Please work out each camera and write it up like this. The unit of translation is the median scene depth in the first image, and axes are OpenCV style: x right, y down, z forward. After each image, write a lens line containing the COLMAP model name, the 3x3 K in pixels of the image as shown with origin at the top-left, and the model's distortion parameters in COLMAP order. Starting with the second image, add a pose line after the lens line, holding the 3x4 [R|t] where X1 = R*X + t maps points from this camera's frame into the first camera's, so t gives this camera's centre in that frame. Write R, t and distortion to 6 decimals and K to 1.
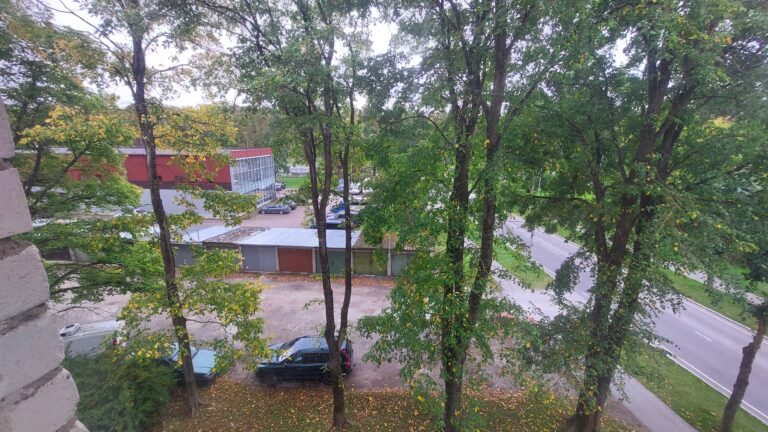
lens RADIAL K [[306.6, 0, 380.3], [0, 306.6, 212.8], [0, 0, 1]] dist [-0.018267, -0.000435]
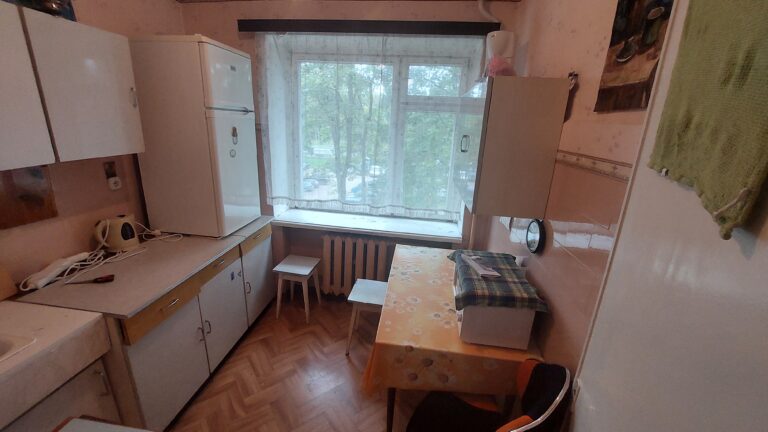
lens RADIAL K [[306.6, 0, 380.3], [0, 306.6, 212.8], [0, 0, 1]] dist [-0.018267, -0.000435]
pose [[0.997141, 0.043537, -0.061758, 0.025154], [-0.040533, 0.997971, 0.049101, 0.033513], [0.063771, -0.046457, 0.996883, -0.143776]]
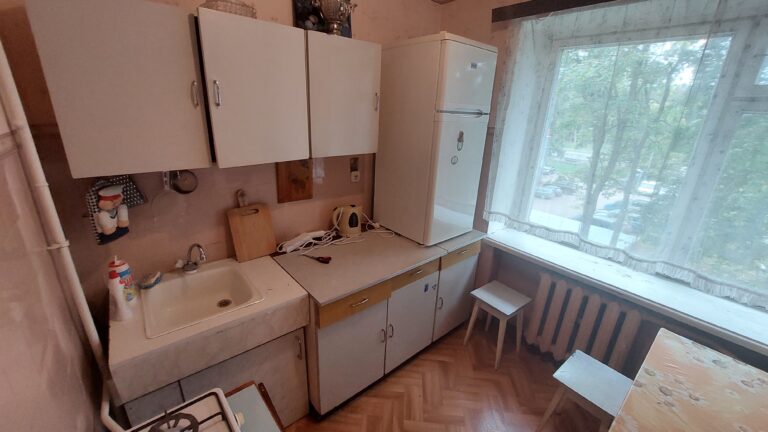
lens RADIAL K [[306.6, 0, 380.3], [0, 306.6, 212.8], [0, 0, 1]] dist [-0.018267, -0.000435]
pose [[0.679426, 0.240968, -0.693047, 0.020189], [-0.197099, 0.969757, 0.143953, 0.023521], [0.706776, 0.038793, 0.706373, -0.114772]]
